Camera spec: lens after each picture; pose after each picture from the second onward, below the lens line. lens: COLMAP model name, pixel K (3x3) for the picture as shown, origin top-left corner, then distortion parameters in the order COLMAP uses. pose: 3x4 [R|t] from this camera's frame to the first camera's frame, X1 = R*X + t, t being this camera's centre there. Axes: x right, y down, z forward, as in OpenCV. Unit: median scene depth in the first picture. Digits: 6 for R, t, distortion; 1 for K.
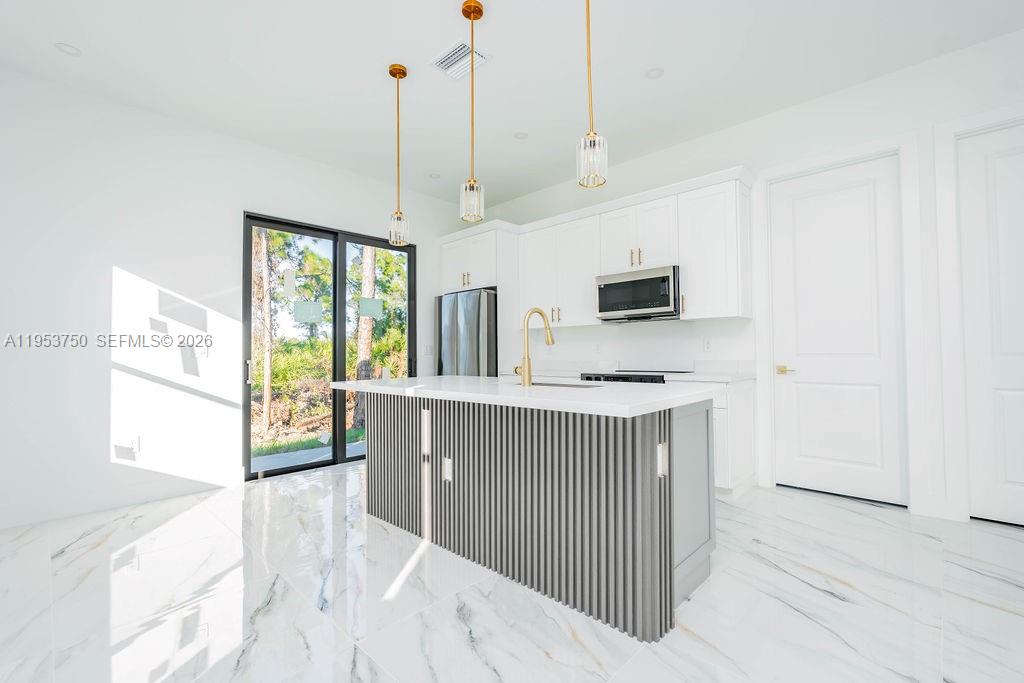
lens RADIAL K [[448.6, 0, 504.7], [0, 448.6, 345.5], [0, 0, 1]] dist [-0.002777, -0.000210]
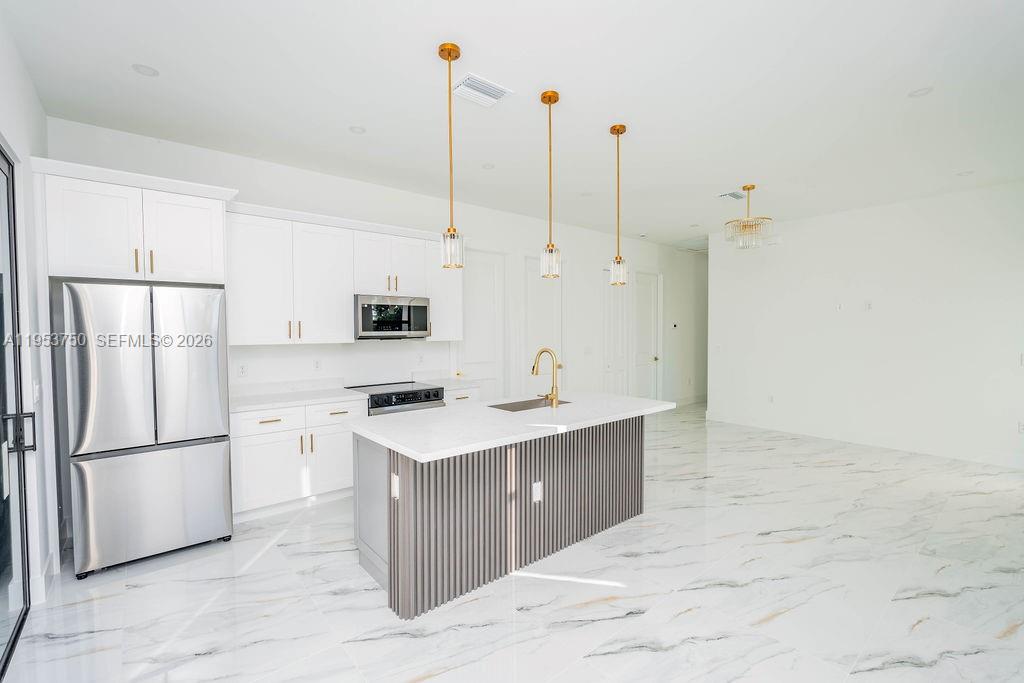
lens RADIAL K [[455.0, 0, 506.0], [0, 455.0, 344.6], [0, 0, 1]] dist [-0.001837, 0.000157]
pose [[0.102435, -0.025848, 0.994404, -0.922014], [-0.016314, 0.999484, 0.027661, -0.093582], [-0.994606, -0.019056, 0.101960, 0.699456]]
